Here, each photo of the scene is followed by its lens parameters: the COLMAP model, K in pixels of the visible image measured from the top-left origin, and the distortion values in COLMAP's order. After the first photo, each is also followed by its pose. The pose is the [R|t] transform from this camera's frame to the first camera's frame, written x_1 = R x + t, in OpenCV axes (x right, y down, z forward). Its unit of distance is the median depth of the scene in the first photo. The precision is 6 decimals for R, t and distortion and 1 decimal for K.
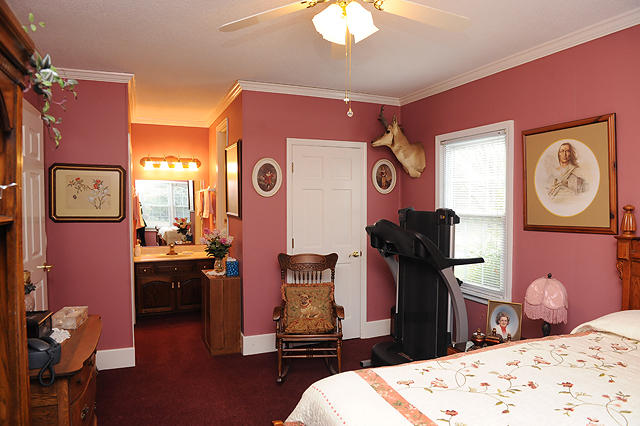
lens RADIAL K [[437.8, 0, 320.0], [0, 437.8, 213.0], [0, 0, 1]] dist [-0.047572, -0.002458]
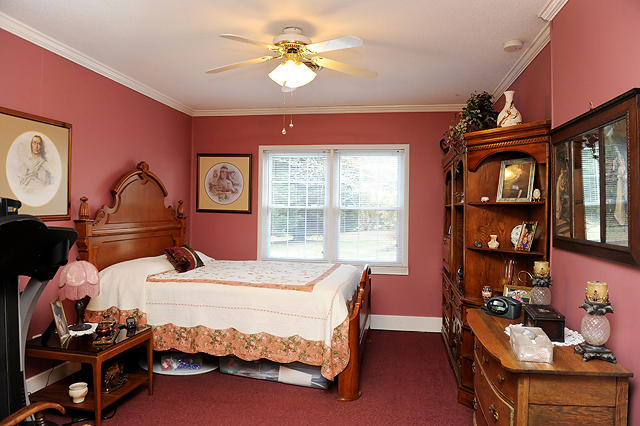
lens RADIAL K [[437.8, 0, 320.0], [0, 437.8, 213.0], [0, 0, 1]] dist [-0.047572, -0.002458]
pose [[-0.854110, -0.009994, 0.519996, -0.552574], [0.003484, 0.999683, 0.024937, 0.000361], [-0.520080, 0.023111, -0.853805, 1.545783]]
